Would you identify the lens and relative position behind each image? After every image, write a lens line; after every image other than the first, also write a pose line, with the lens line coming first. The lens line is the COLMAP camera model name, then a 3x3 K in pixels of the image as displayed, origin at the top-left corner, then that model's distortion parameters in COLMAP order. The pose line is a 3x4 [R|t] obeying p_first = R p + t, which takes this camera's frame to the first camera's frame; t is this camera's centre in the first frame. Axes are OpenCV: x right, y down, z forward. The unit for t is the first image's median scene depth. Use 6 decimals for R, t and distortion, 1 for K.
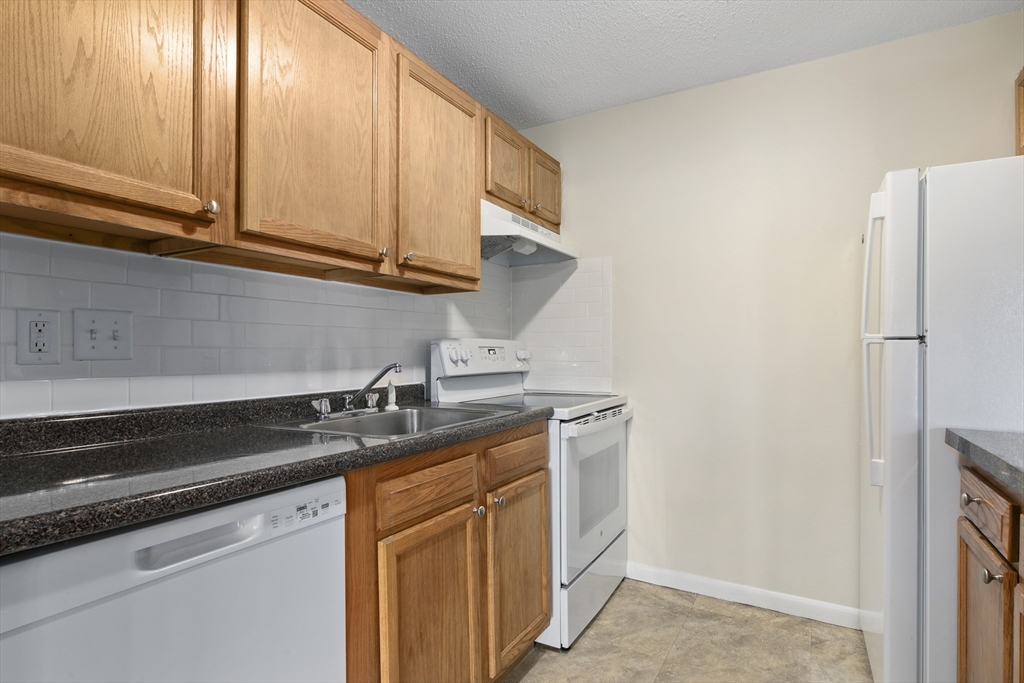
lens RADIAL K [[520.9, 0, 513.8], [0, 520.9, 344.4], [0, 0, 1]] dist [-0.001067, -0.000119]
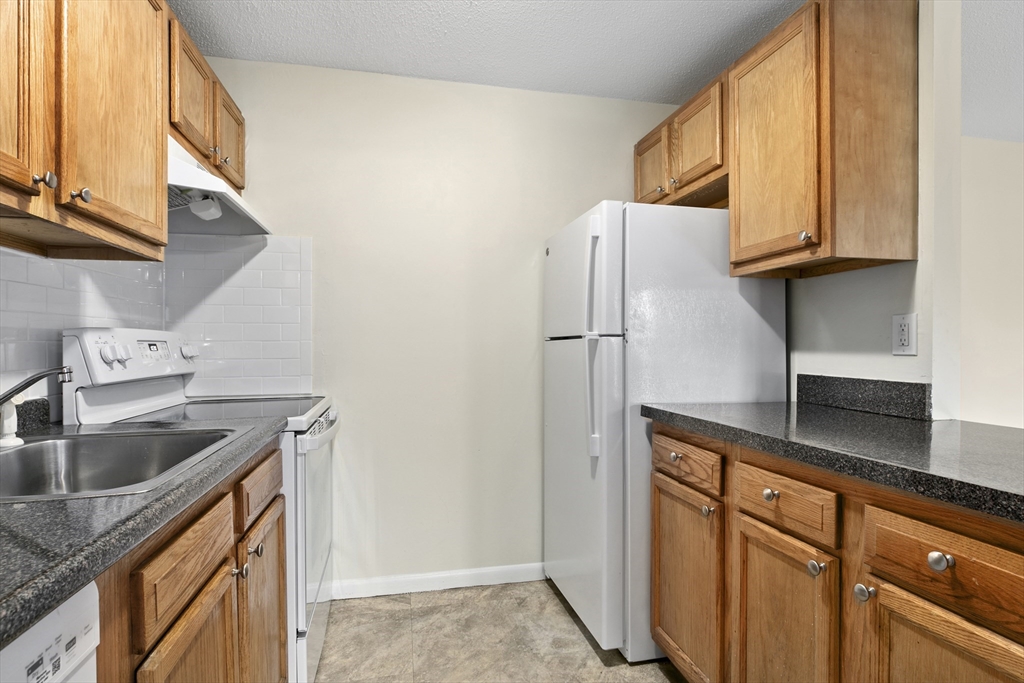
lens RADIAL K [[524.9, 0, 512.0], [0, 524.9, 341.5], [0, 0, 1]] dist [-0.000833, 0.000339]
pose [[0.742404, 0.004097, 0.669940, -0.199245], [-0.007255, 0.999972, 0.001925, 0.001194], [-0.669913, -0.006290, 0.742413, 0.161892]]
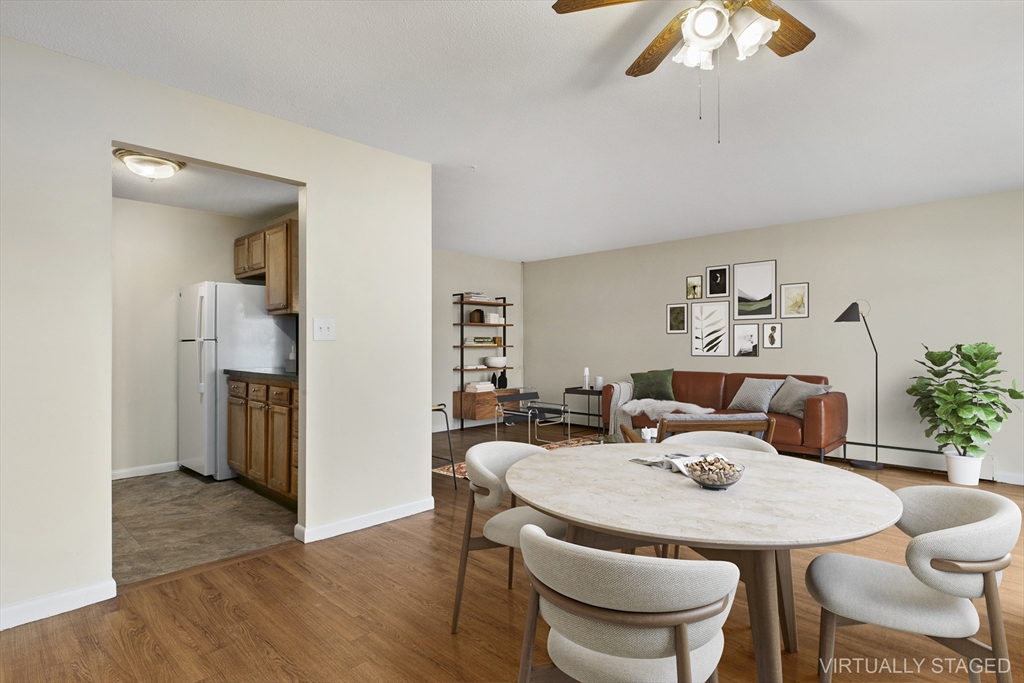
lens RADIAL K [[524.9, 0, 512.0], [0, 524.9, 341.5], [0, 0, 1]] dist [-0.000833, 0.000339]
pose [[0.244211, 0.003425, 0.969716, -1.184529], [-0.005647, 0.999982, -0.002110, -0.004371], [-0.969706, -0.004961, 0.244226, -0.946055]]
